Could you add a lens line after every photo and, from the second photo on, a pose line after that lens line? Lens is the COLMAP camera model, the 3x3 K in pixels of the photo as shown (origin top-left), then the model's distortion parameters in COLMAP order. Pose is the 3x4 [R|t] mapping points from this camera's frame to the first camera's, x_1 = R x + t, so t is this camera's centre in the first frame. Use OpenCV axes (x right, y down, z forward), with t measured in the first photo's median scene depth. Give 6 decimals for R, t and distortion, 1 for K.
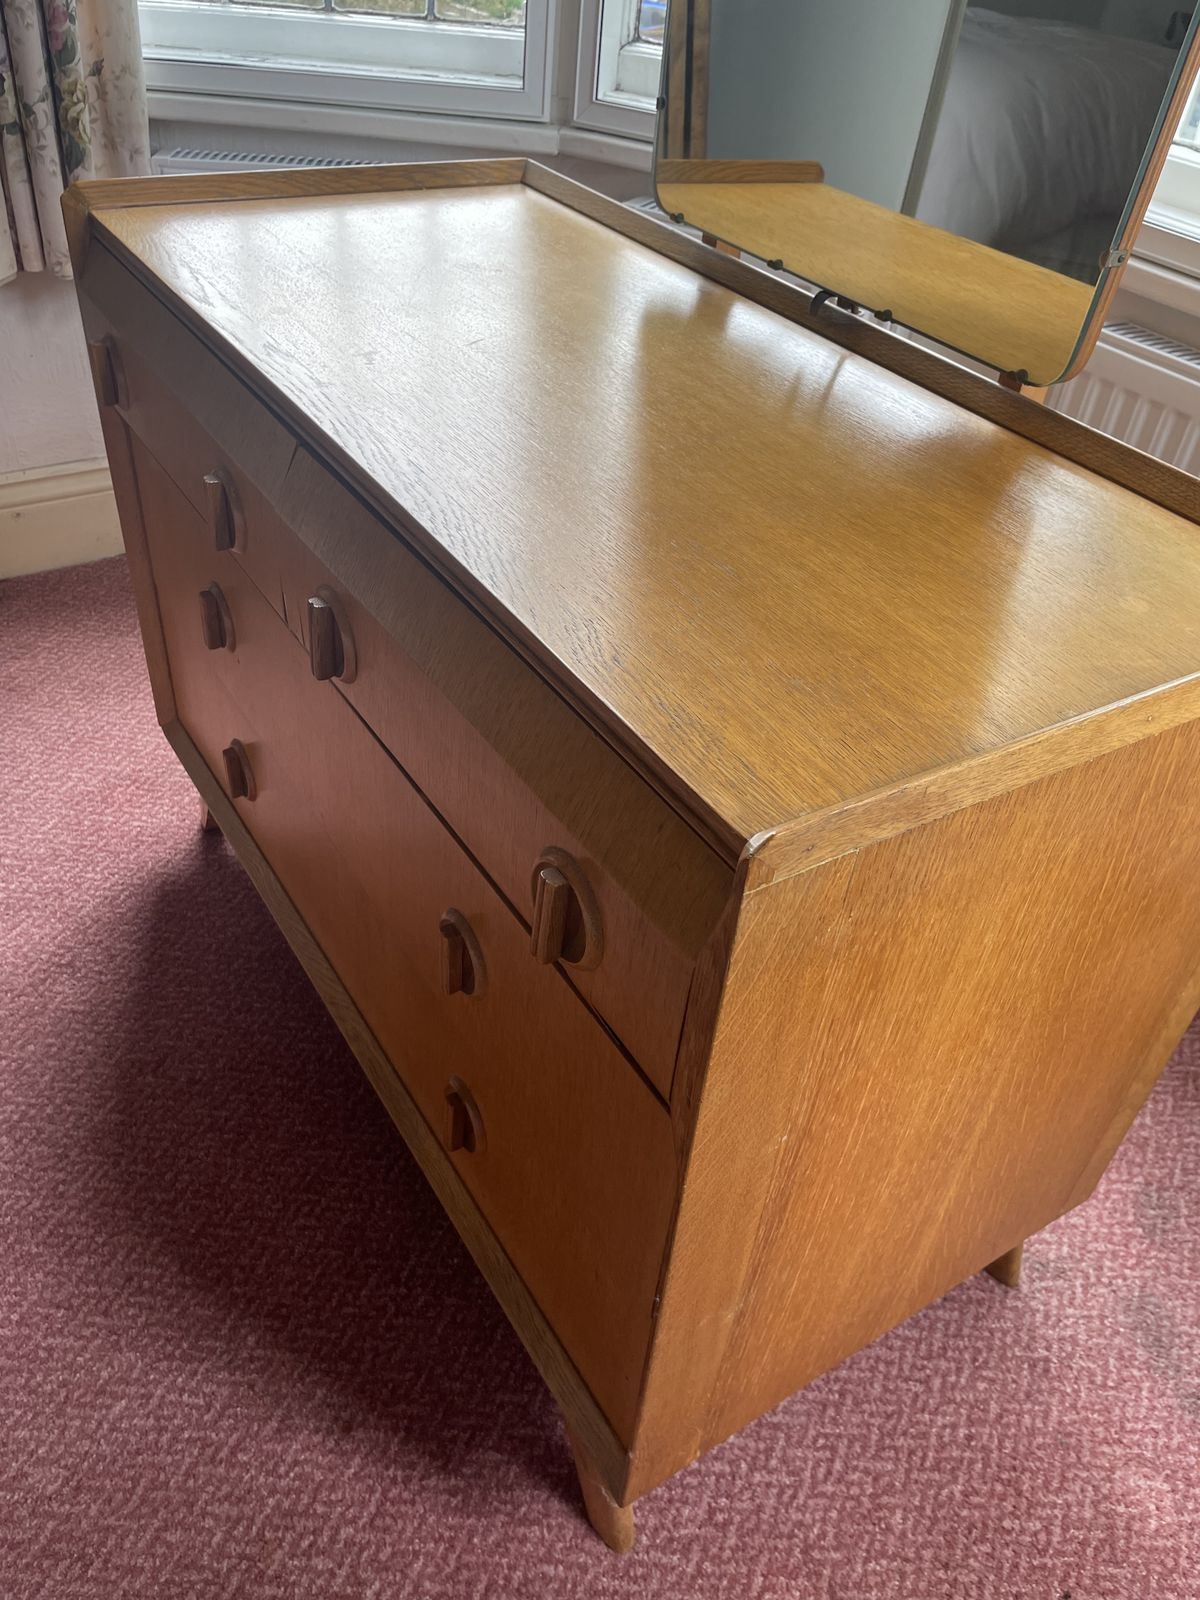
lens RADIAL K [[1217.9, 0, 601.9], [0, 1217.9, 804.6], [0, 0, 1]] dist [0.083384, -0.116933]
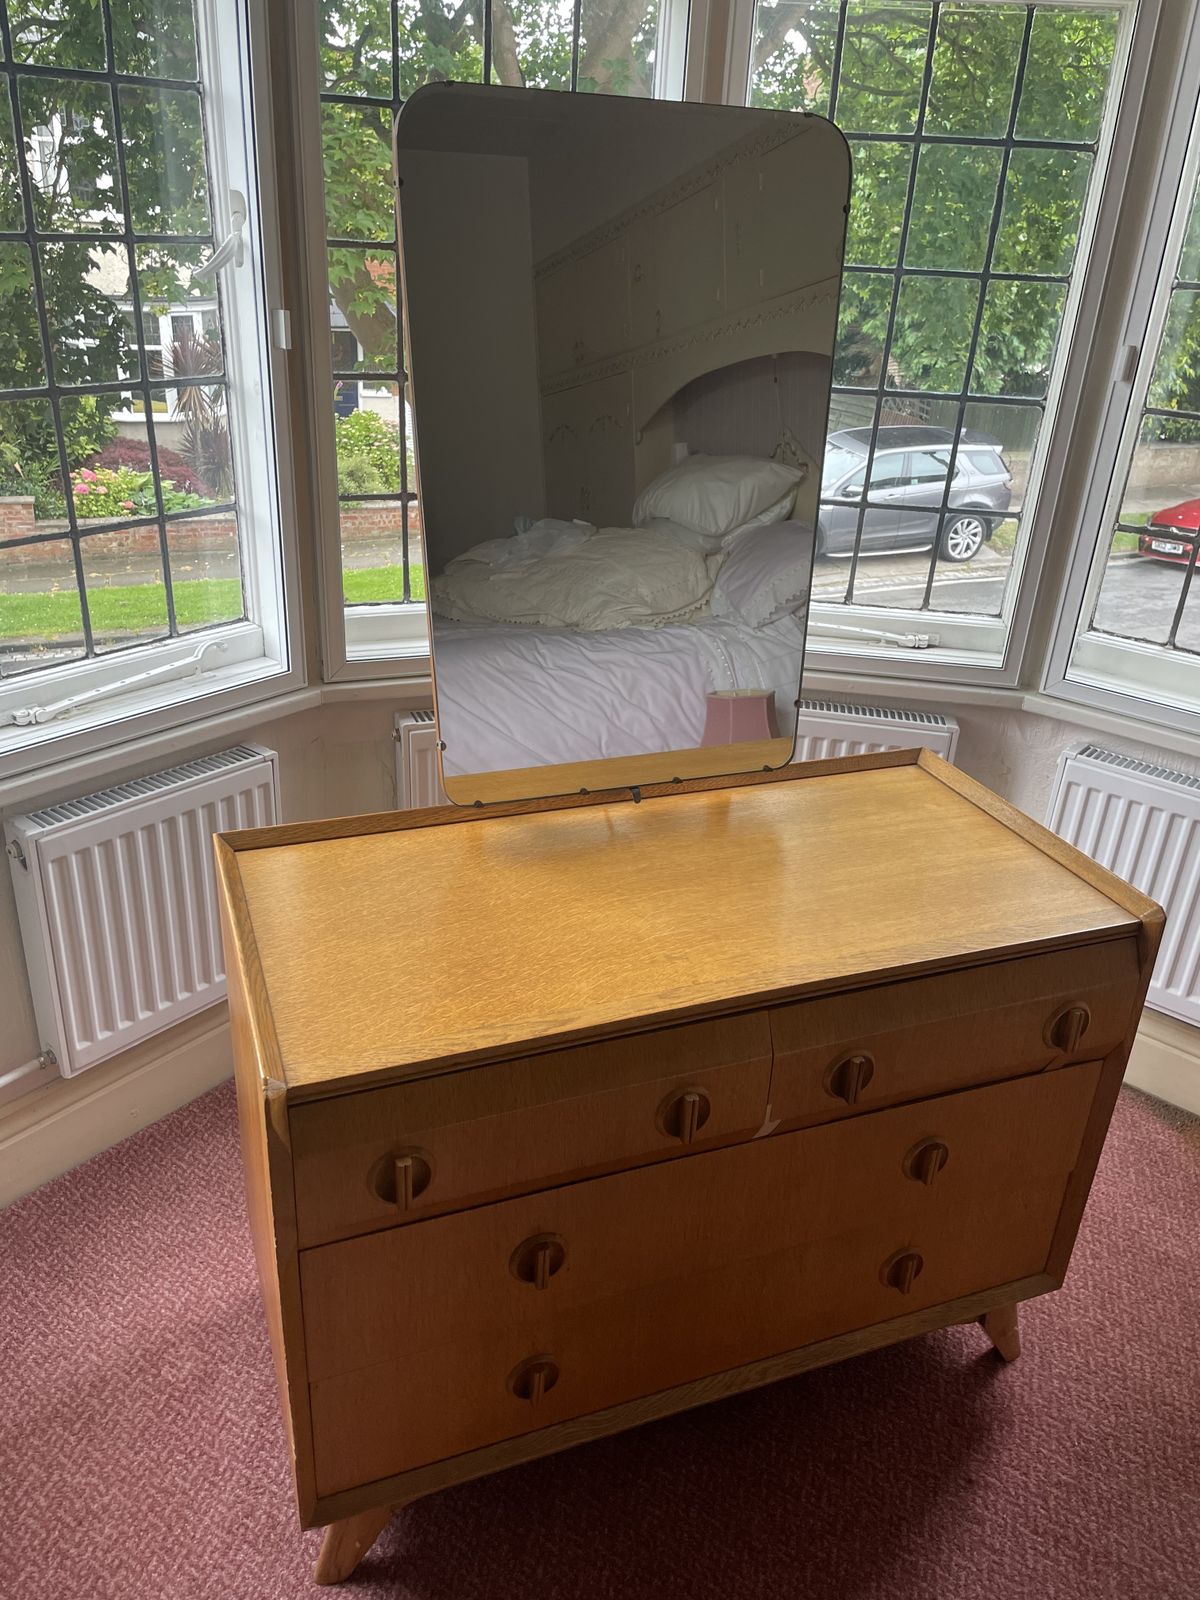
lens RADIAL K [[1202.4, 0, 598.5], [0, 1202.4, 786.5], [0, 0, 1]] dist [0.086625, -0.109757]
pose [[0.197935, -0.486175, 0.851150, -1.154735], [0.589828, 0.752606, 0.292723, -0.859899], [-0.782895, 0.444092, 0.435727, 0.300670]]
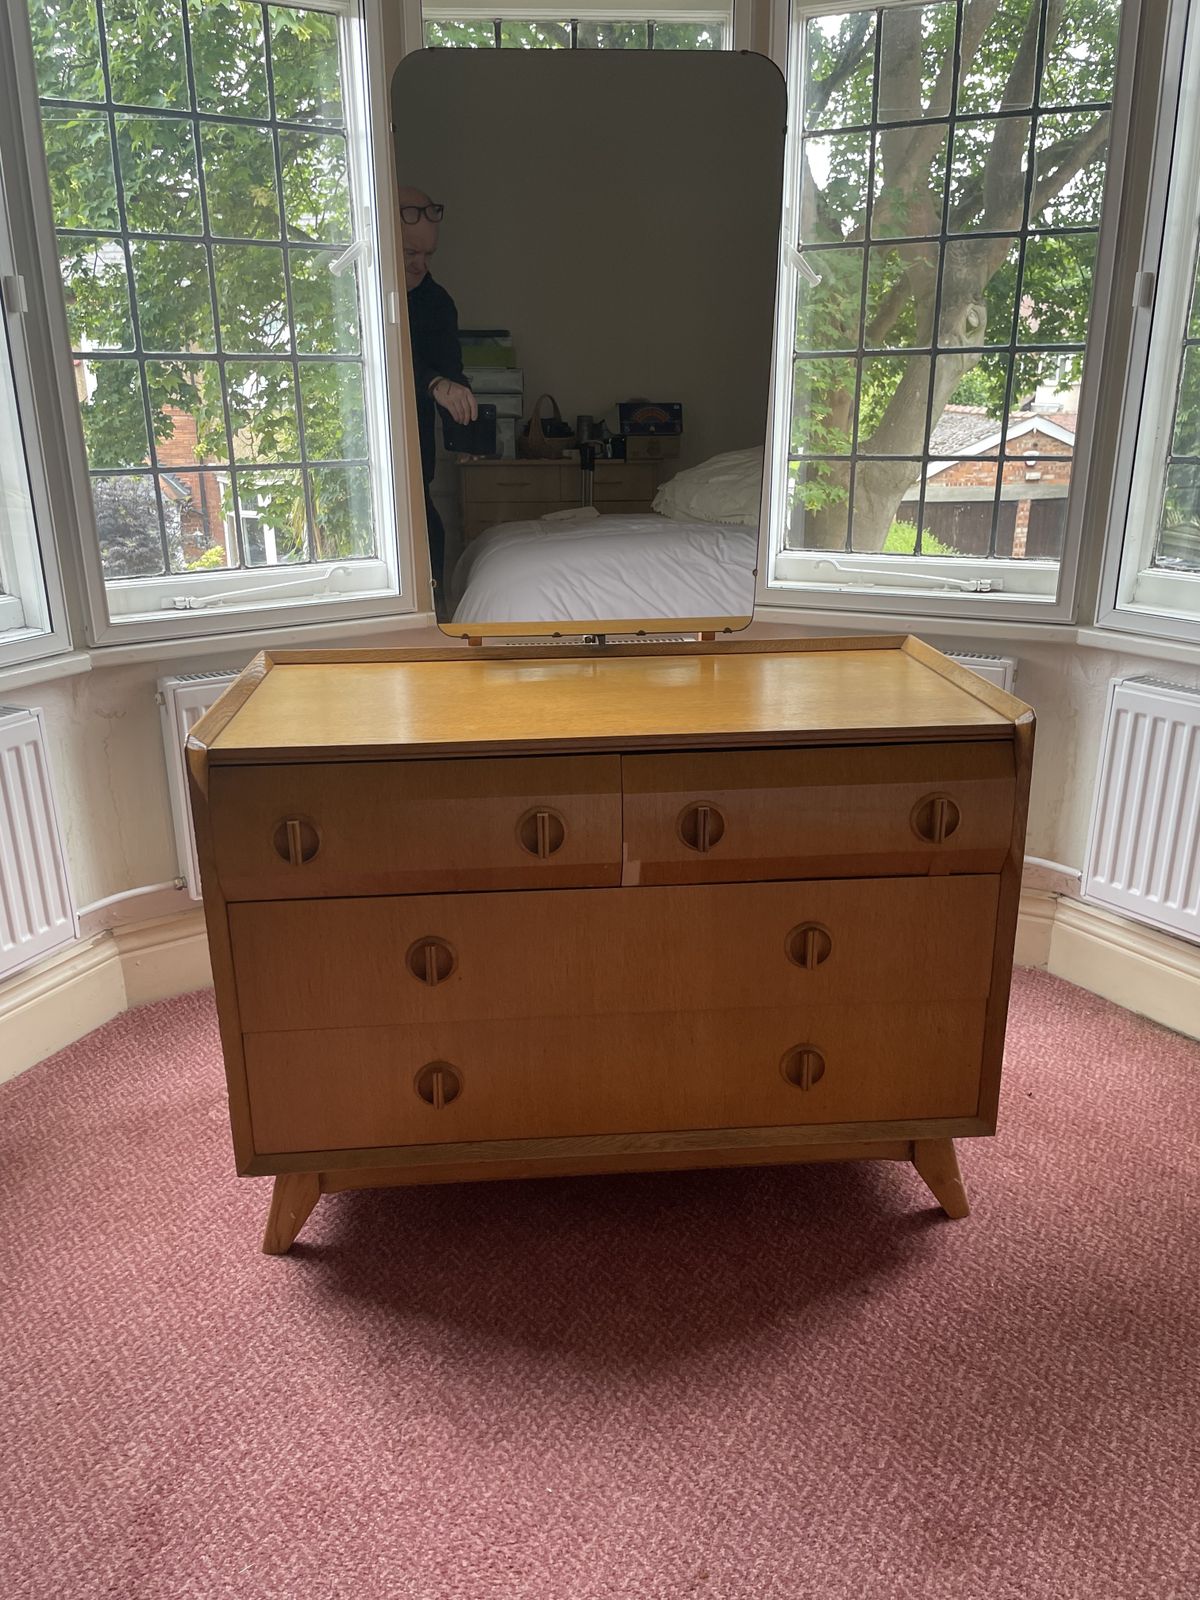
lens RADIAL K [[1205.7, 0, 596.5], [0, 1205.7, 793.1], [0, 0, 1]] dist [0.085532, -0.108744]
pose [[0.465685, -0.361091, 0.807930, -1.373607], [0.592982, 0.805014, 0.017997, -0.240927], [-0.656894, 0.470707, 0.589004, -0.000573]]
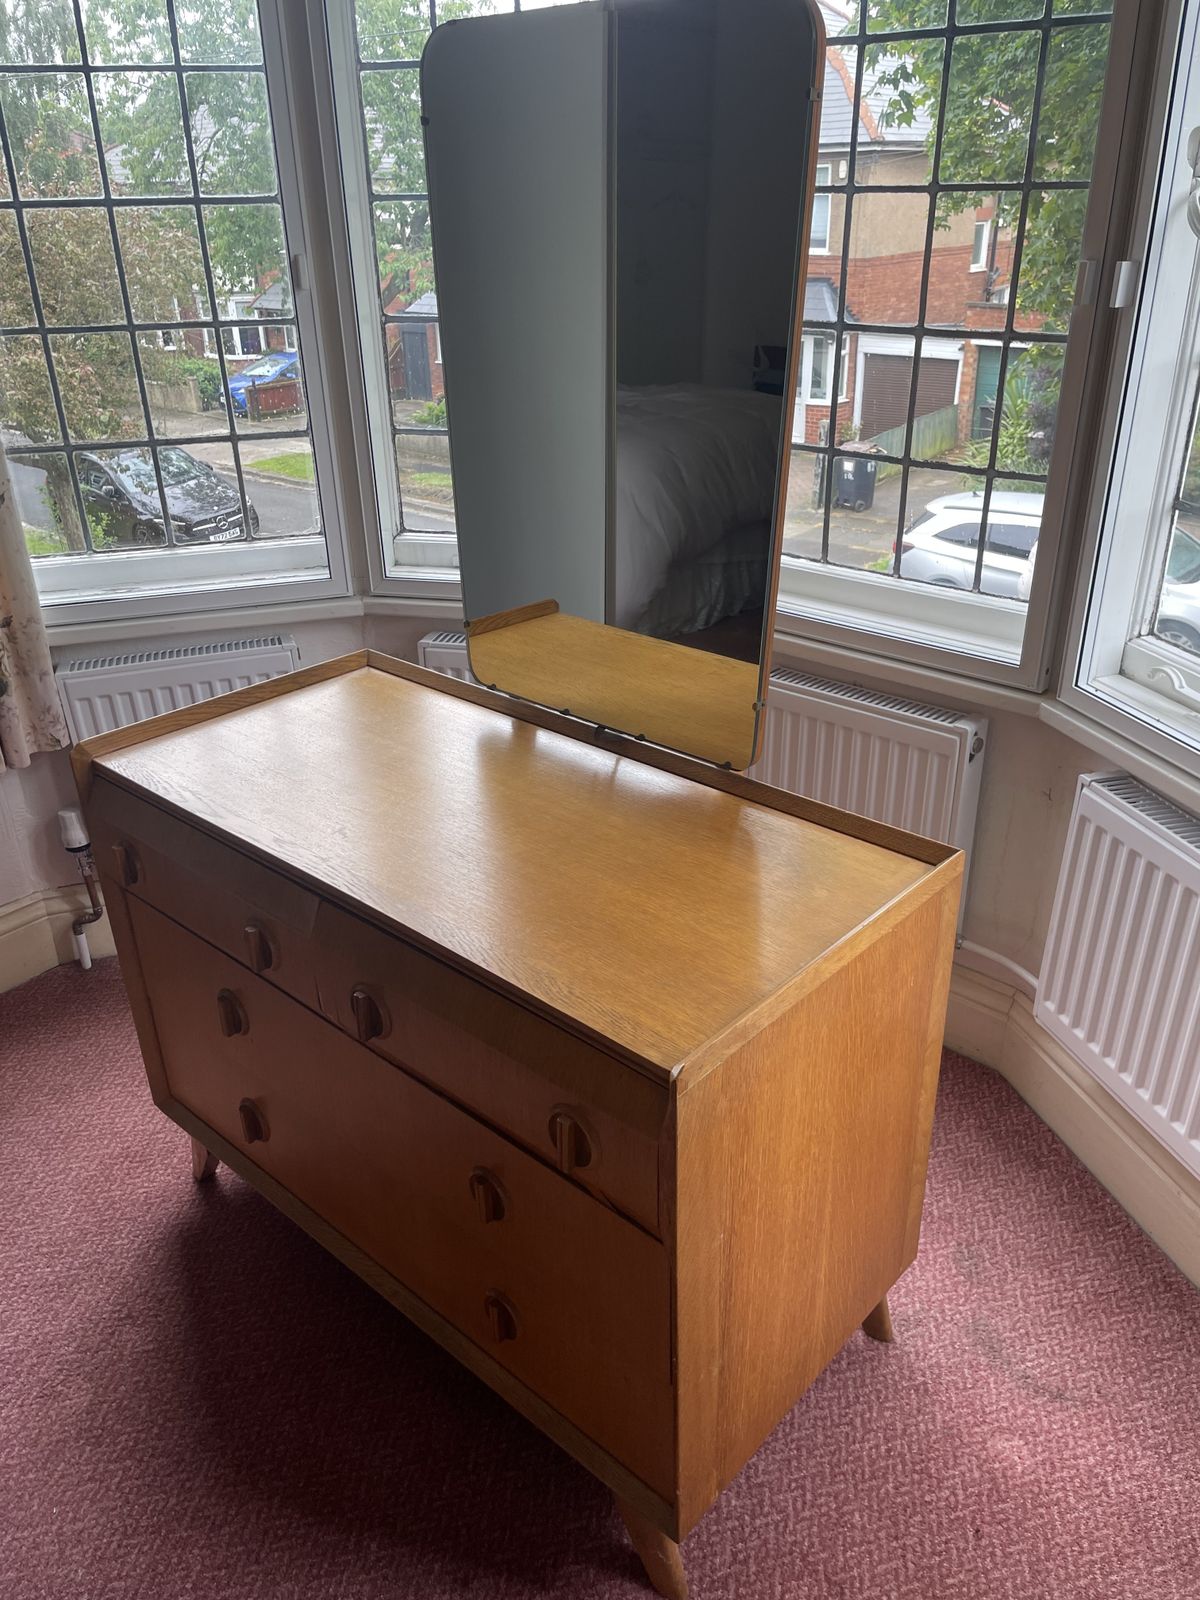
lens RADIAL K [[1212.7, 0, 612.7], [0, 1212.7, 795.6], [0, 0, 1]] dist [0.077885, -0.103761]
pose [[0.957395, -0.209811, 0.198431, -0.134425], [0.246494, 0.951710, -0.183000, -0.029056], [-0.150454, 0.224115, 0.962879, -0.501554]]
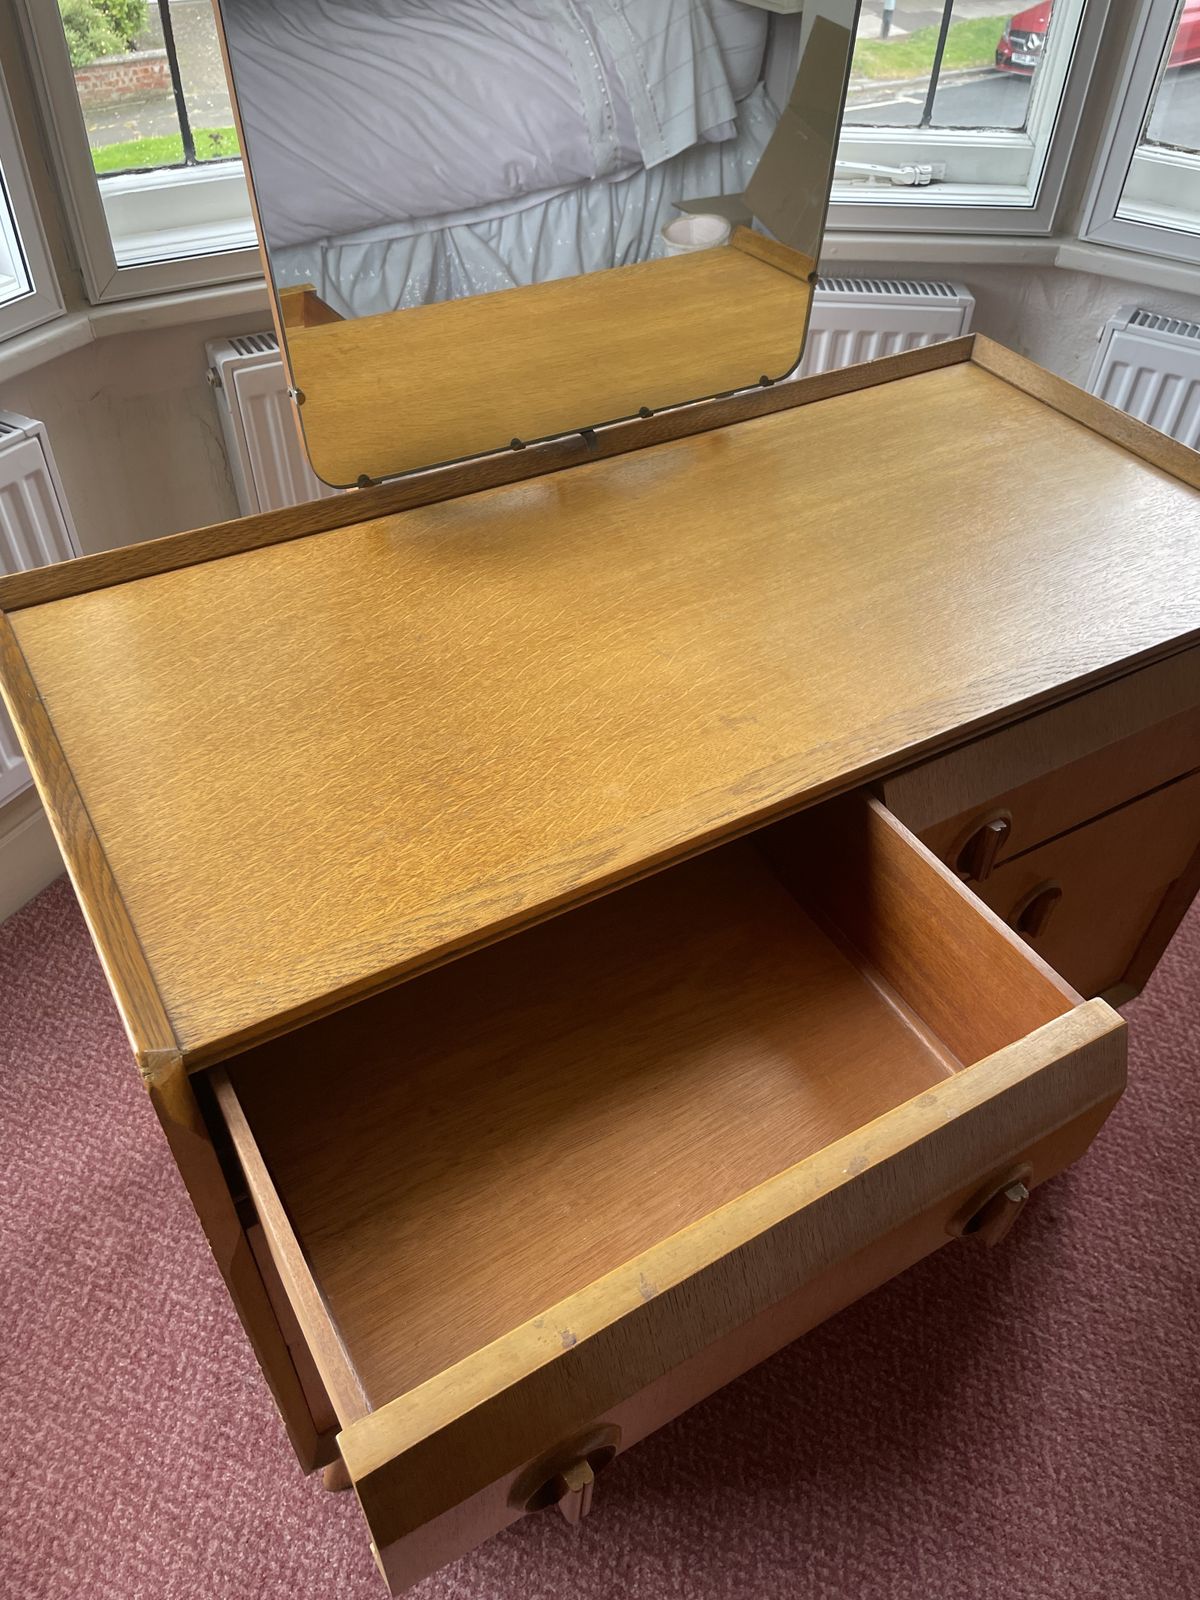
lens RADIAL K [[1209.6, 0, 605.7], [0, 1209.6, 792.7], [0, 0, 1]] dist [0.083964, -0.110664]
pose [[0.032889, -0.745466, 0.665732, -0.756312], [0.604799, 0.545140, 0.580552, -0.823024], [-0.795699, 0.383541, 0.468786, 0.561845]]
